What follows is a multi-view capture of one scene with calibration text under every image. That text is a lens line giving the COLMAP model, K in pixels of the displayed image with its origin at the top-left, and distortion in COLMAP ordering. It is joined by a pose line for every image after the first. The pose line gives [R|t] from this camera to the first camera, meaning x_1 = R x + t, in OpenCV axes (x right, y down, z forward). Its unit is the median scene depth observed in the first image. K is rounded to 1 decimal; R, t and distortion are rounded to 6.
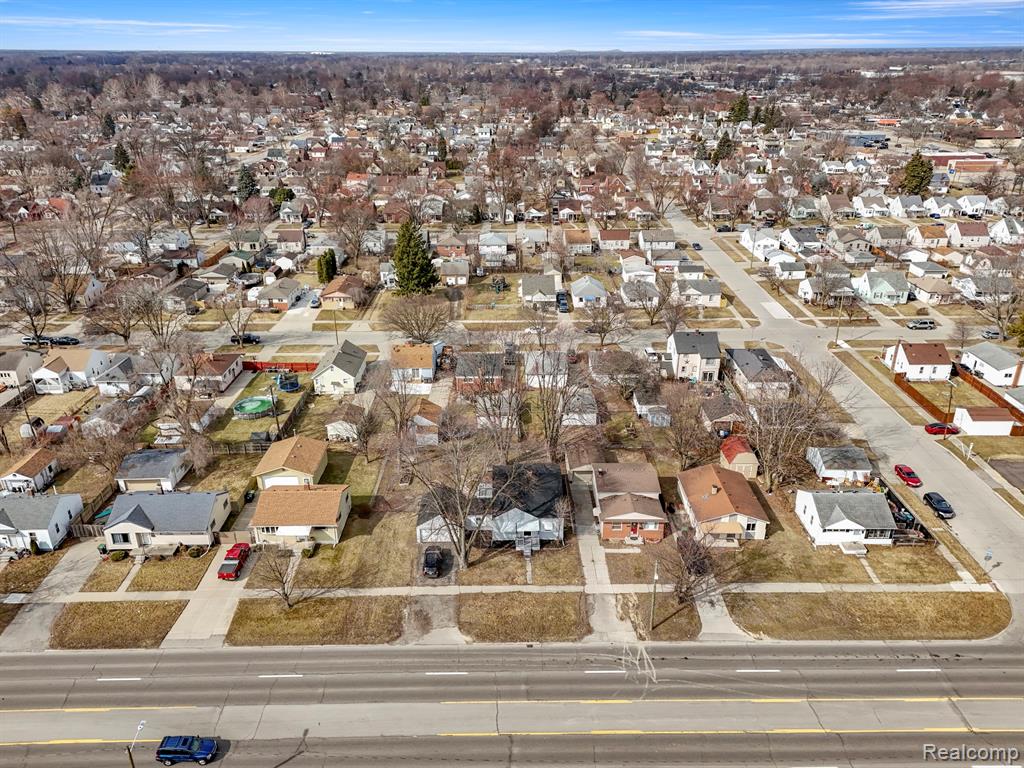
lens RADIAL K [[746.5, 0, 509.5], [0, 746.5, 386.3], [0, 0, 1]] dist [0.079729, -0.067513]
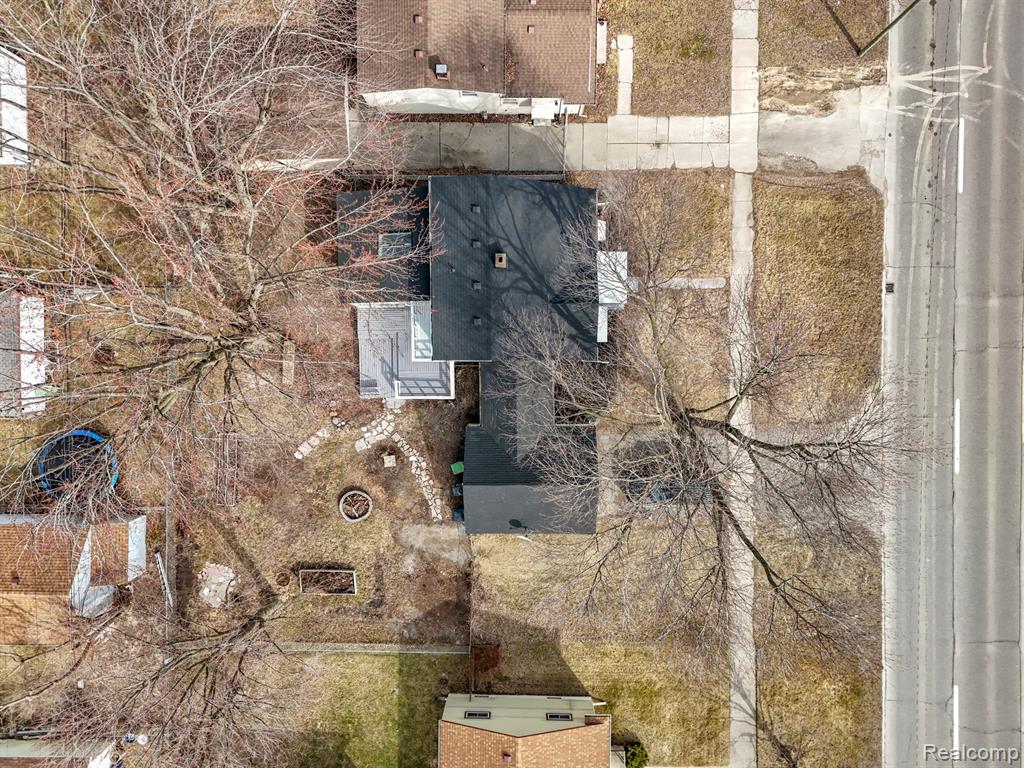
lens RADIAL K [[746.5, 0, 509.5], [0, 746.5, 386.3], [0, 0, 1]] dist [0.079729, -0.067513]
pose [[0.008661, -0.999729, -0.021619, -0.029155], [0.420442, -0.015975, 0.907179, -0.228736], [-0.907278, -0.016946, 0.420190, 0.861164]]
